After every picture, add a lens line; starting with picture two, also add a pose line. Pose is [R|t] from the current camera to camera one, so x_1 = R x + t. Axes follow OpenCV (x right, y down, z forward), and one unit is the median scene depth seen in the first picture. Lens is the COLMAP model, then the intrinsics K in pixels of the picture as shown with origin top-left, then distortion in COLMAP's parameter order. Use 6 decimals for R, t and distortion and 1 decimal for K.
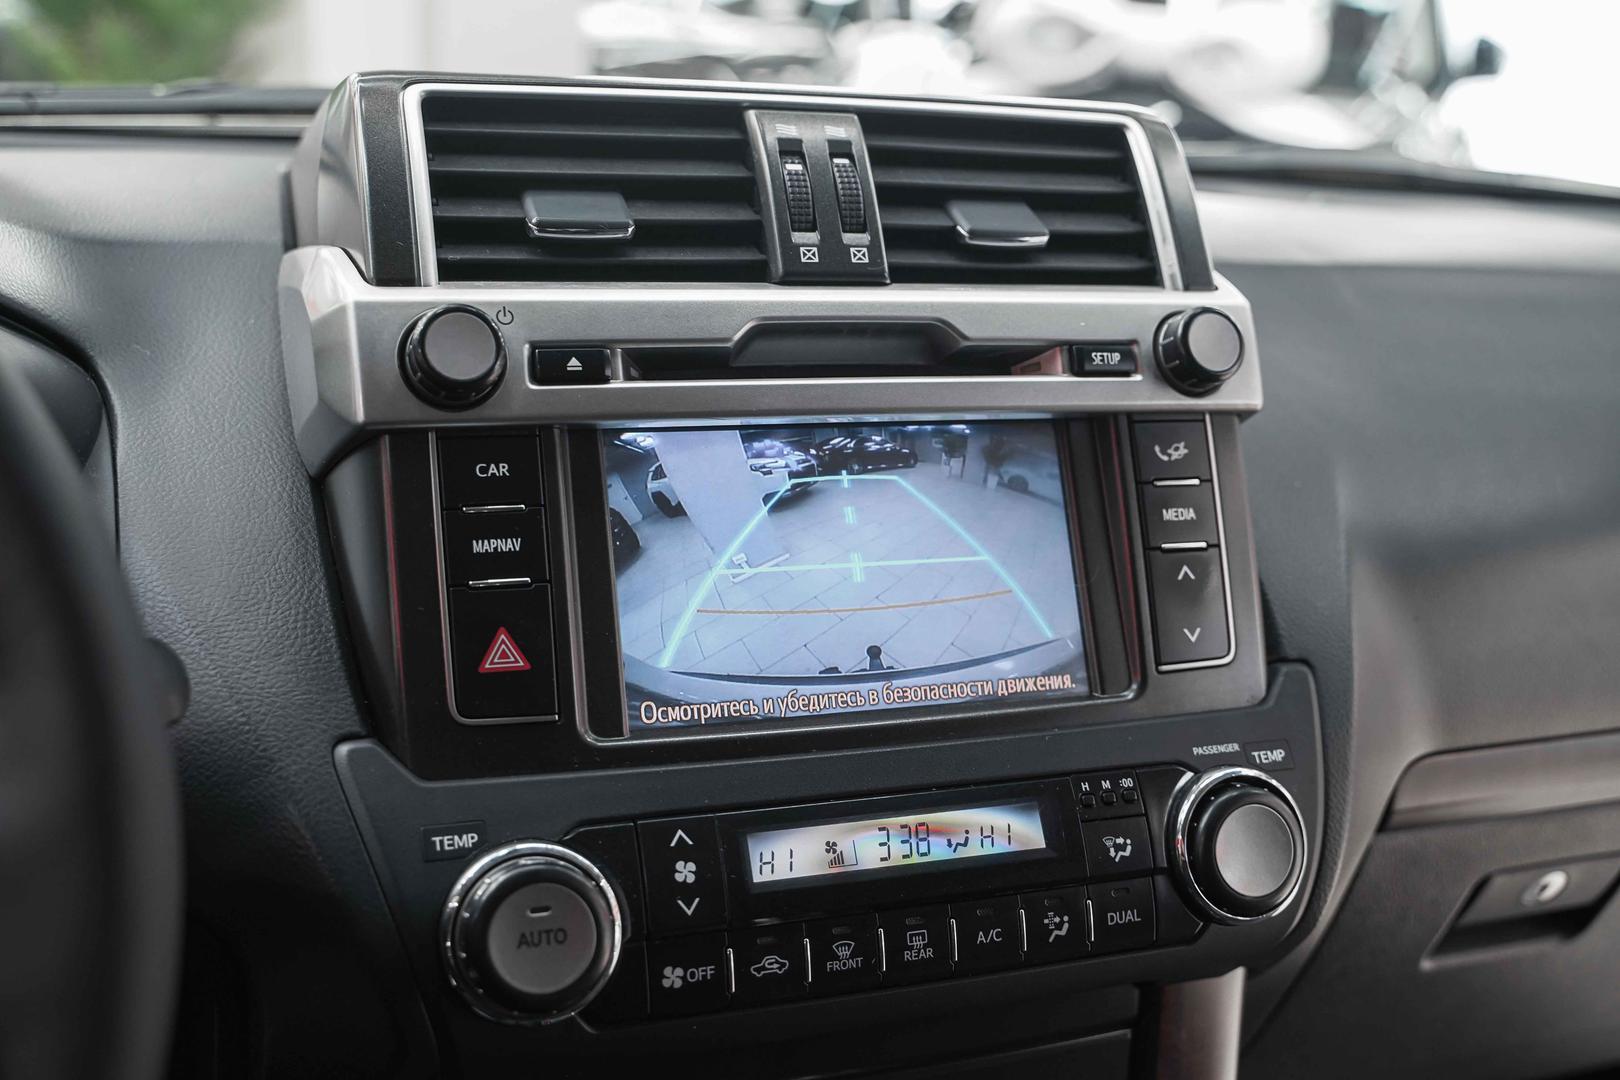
lens RADIAL K [[1694.7, 0, 812.1], [0, 1694.7, 542.4], [0, 0, 1]] dist [-0.008661, -0.003088]
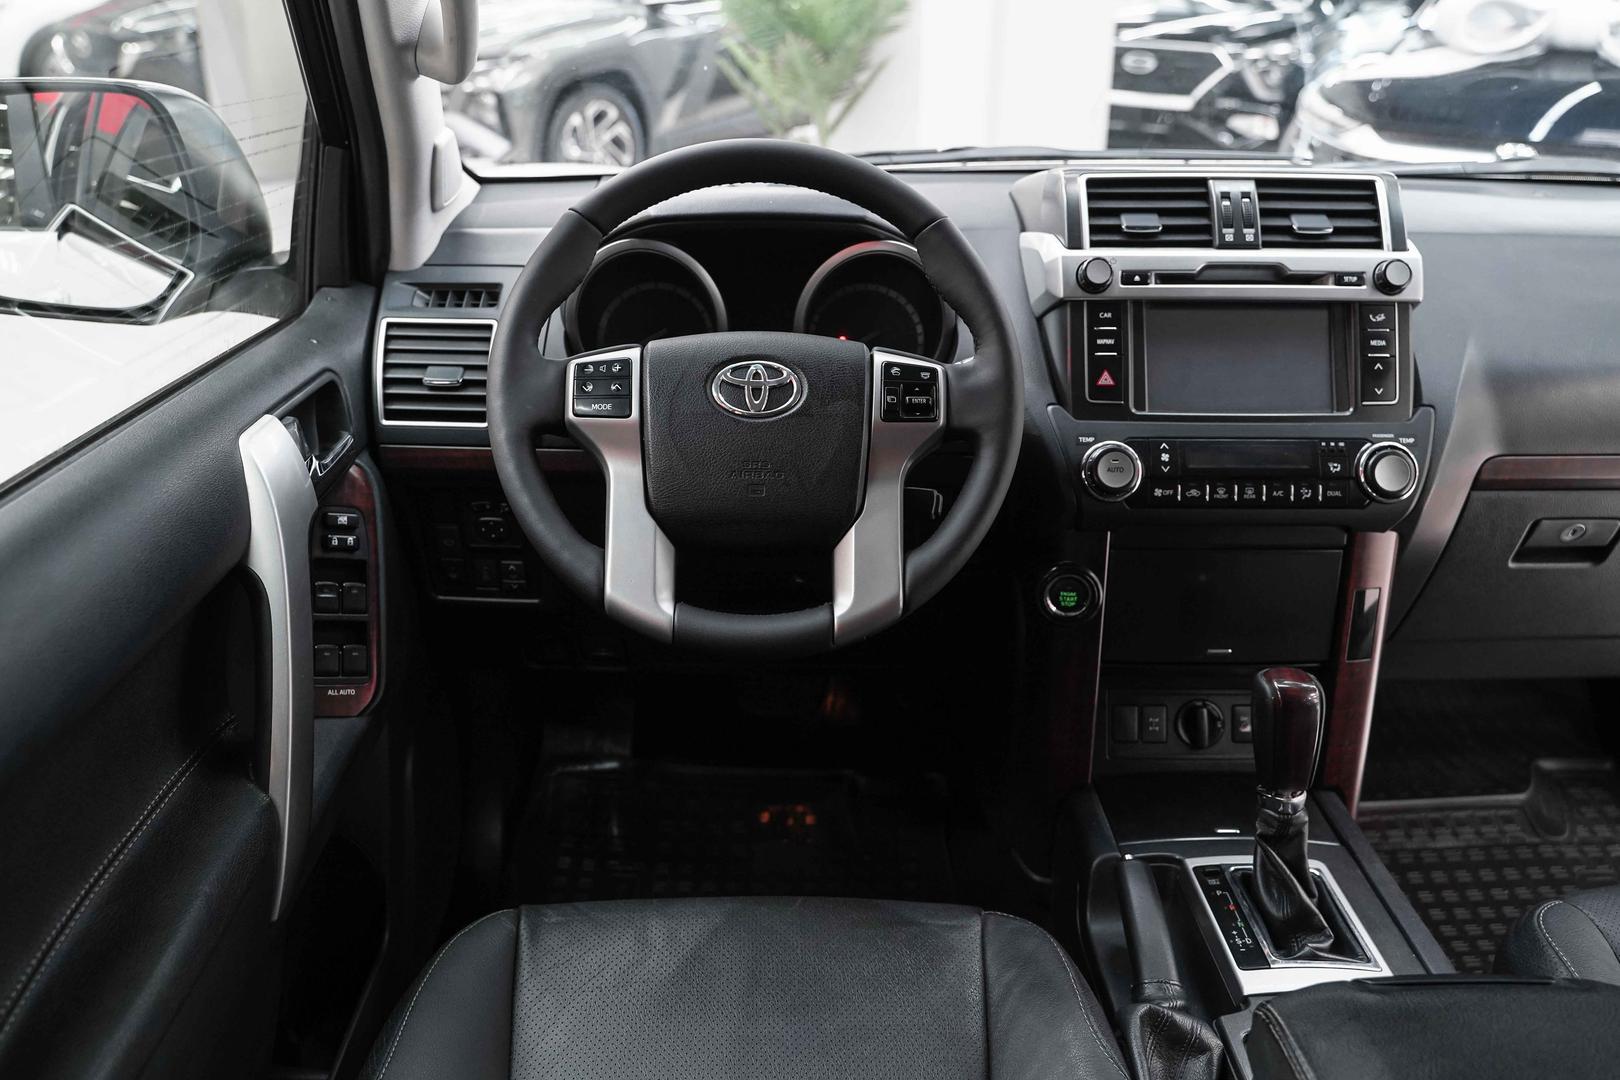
lens RADIAL K [[1336.2, 0, 806.7], [0, 1336.2, 526.5], [0, 0, 1]] dist [-0.005204, 0.010184]
pose [[0.943632, 0.074282, -0.322553, 0.082042], [-0.048463, 0.994997, 0.087363, 0.128250], [0.327429, -0.066806, 0.942511, -1.208334]]
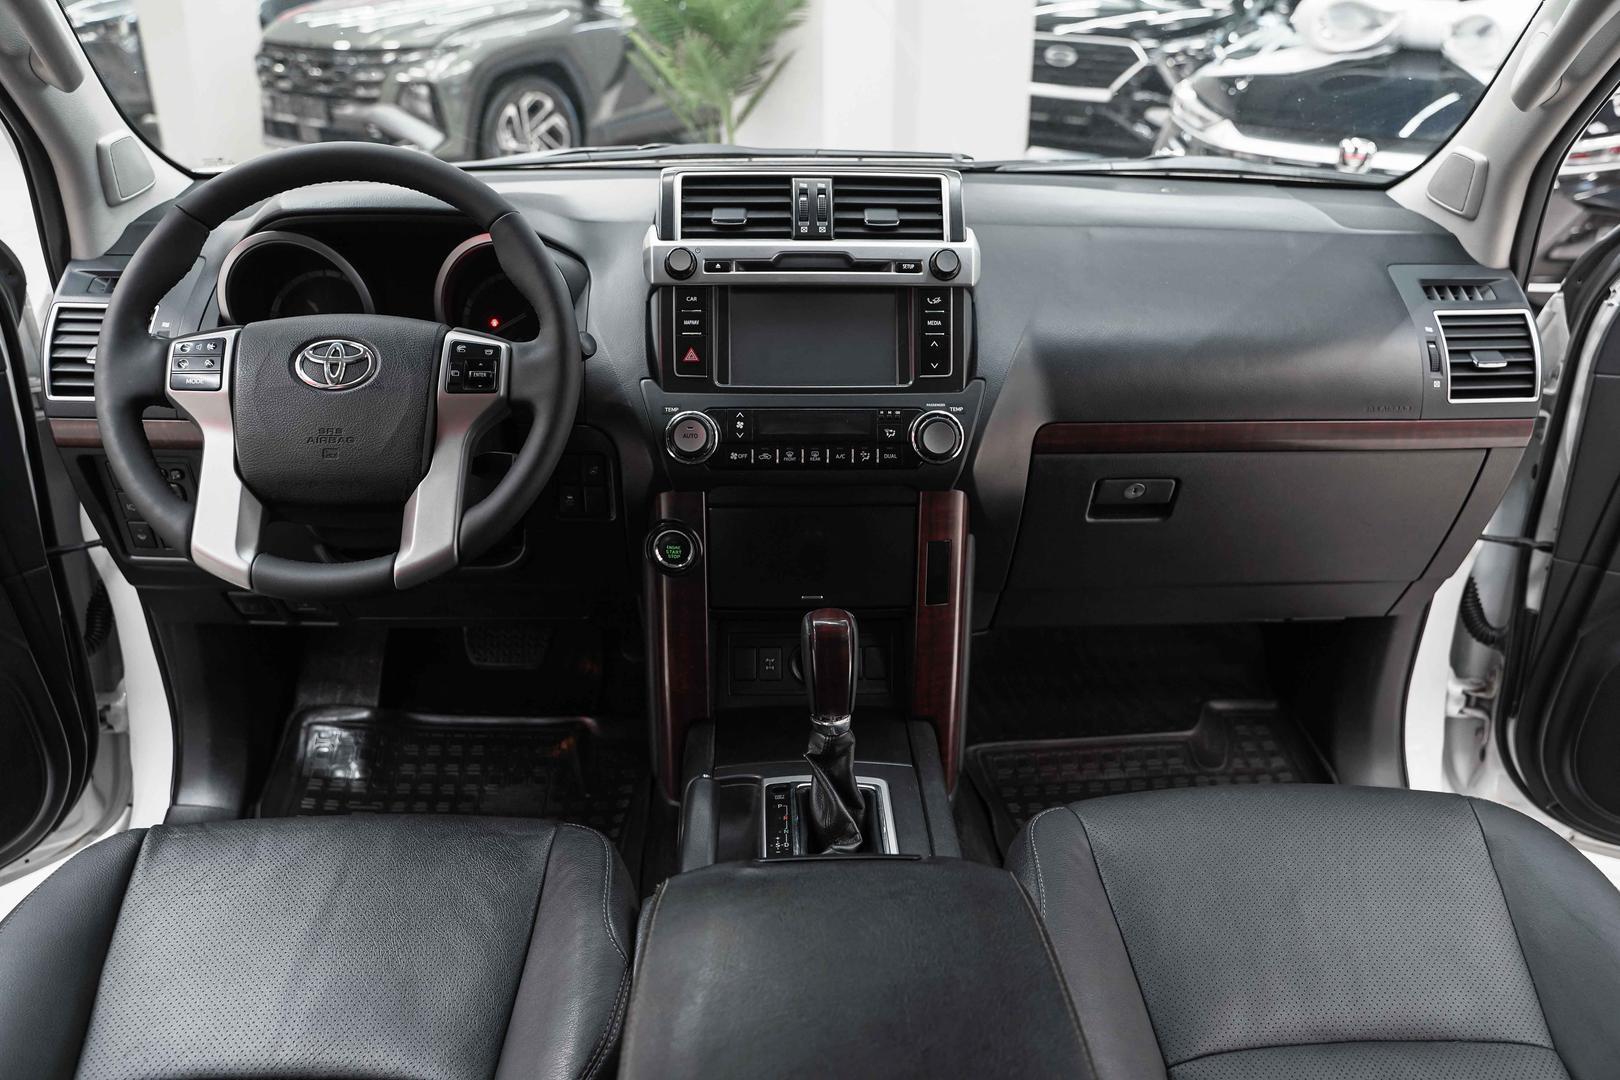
lens RADIAL K [[1298.7, 0, 816.6], [0, 1298.7, 537.4], [0, 0, 1]] dist [-0.004530, -0.003460]
pose [[0.954356, 0.074025, -0.289351, 0.721422], [-0.044182, 0.993131, 0.108348, 0.119046], [0.295384, -0.090619, 0.951071, -1.210738]]
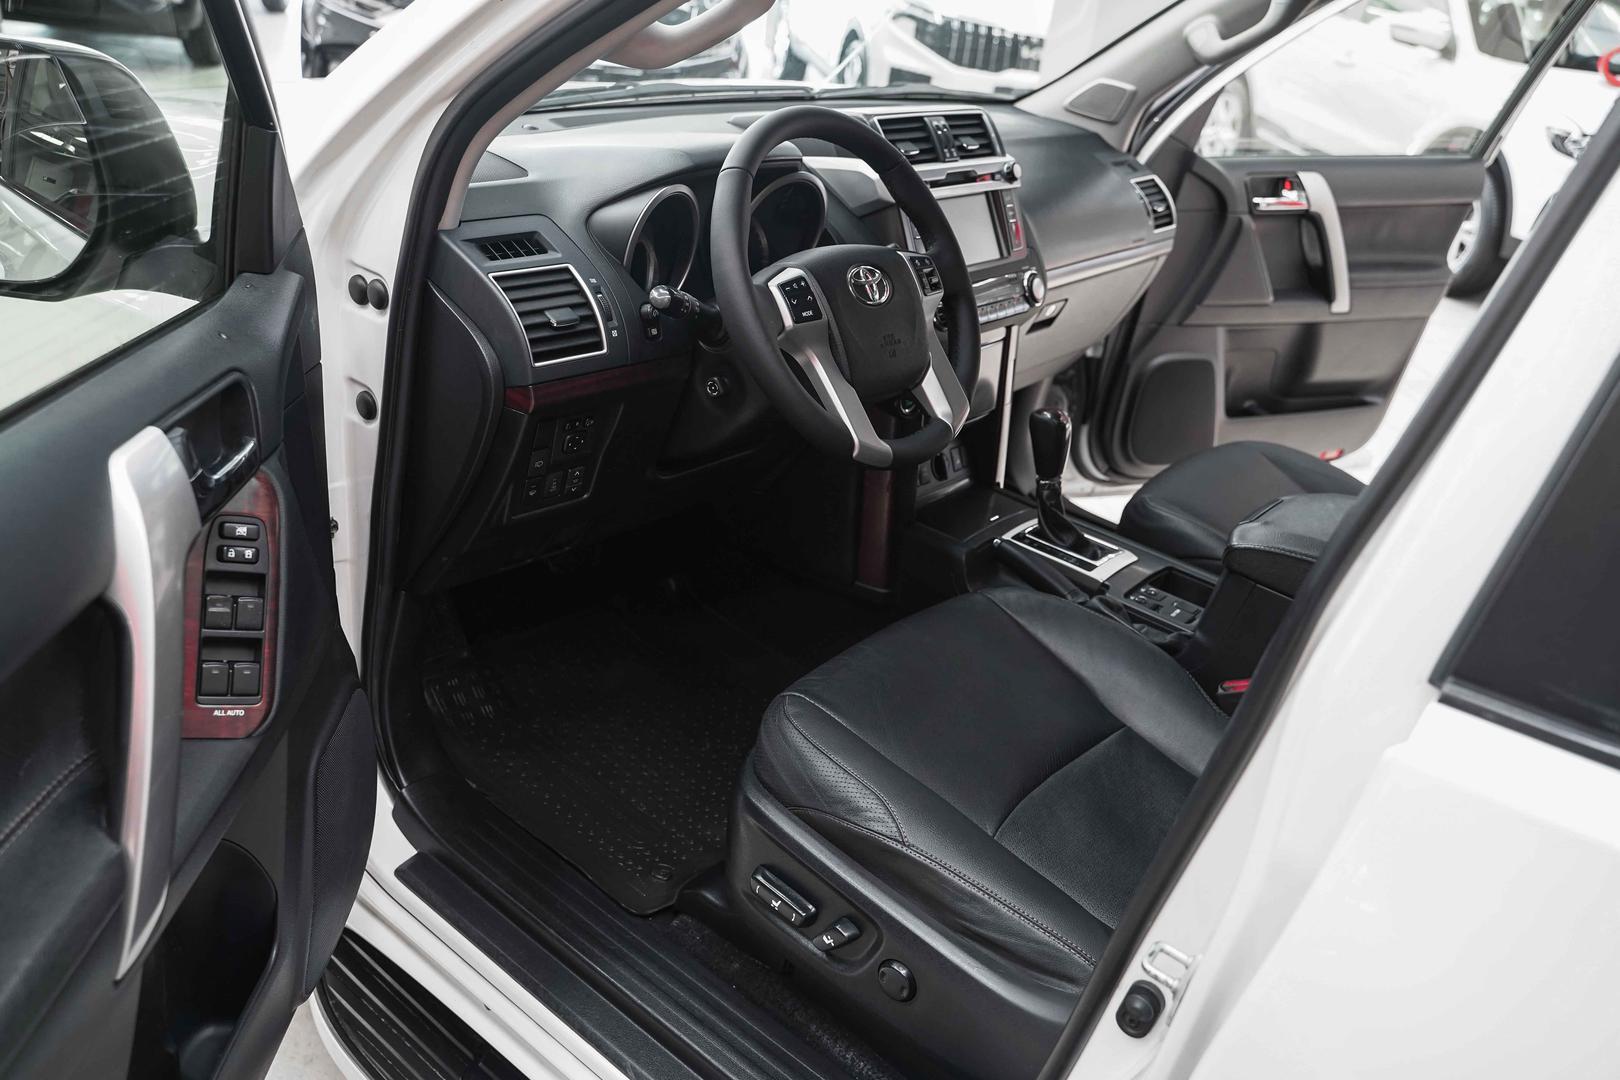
lens RADIAL K [[1336.2, 0, 806.7], [0, 1336.2, 526.5], [0, 0, 1]] dist [-0.005204, 0.010184]
pose [[0.854125, -0.180733, 0.487654, -2.087024], [0.088195, 0.974428, 0.206667, 0.011588], [-0.512535, -0.133511, 0.848223, -1.749429]]
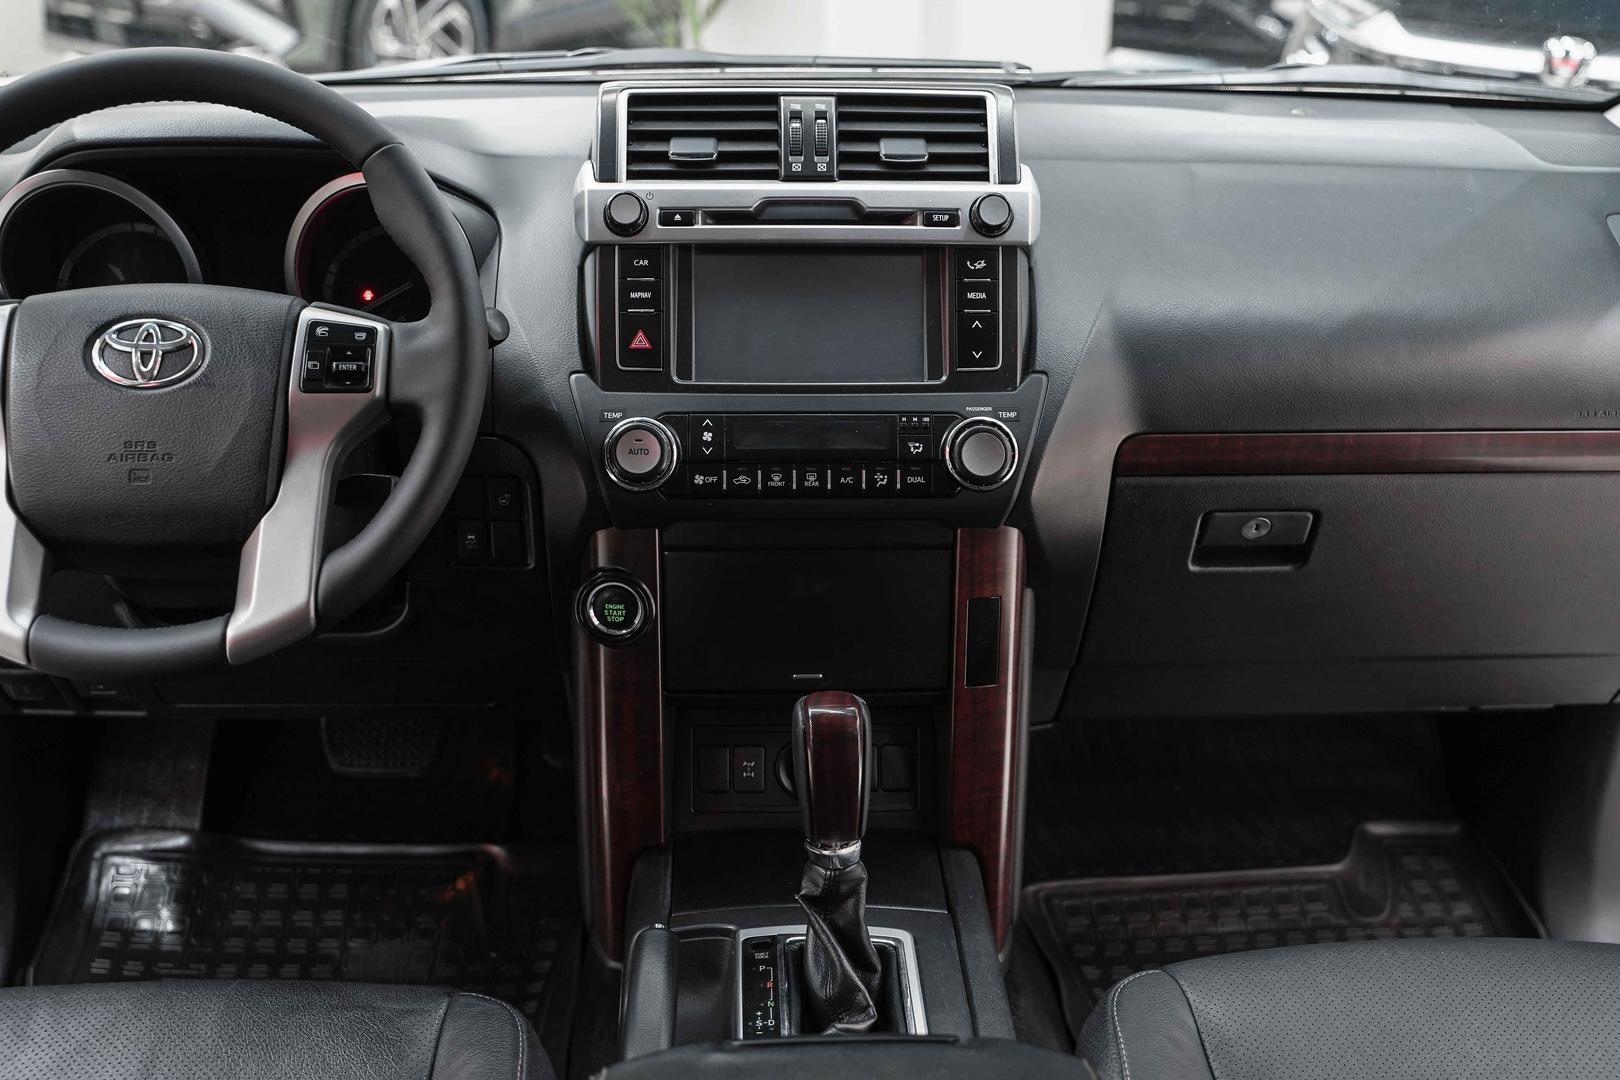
lens RADIAL K [[1822.0, 0, 811.4], [0, 1822.0, 541.5], [0, 0, 1]] dist [0.005960, -0.009032]
pose [[0.953659, 0.065865, -0.293592, 0.730370], [-0.044182, 0.995824, 0.079892, 0.118023], [0.297628, -0.063218, 0.952587, -1.231547]]
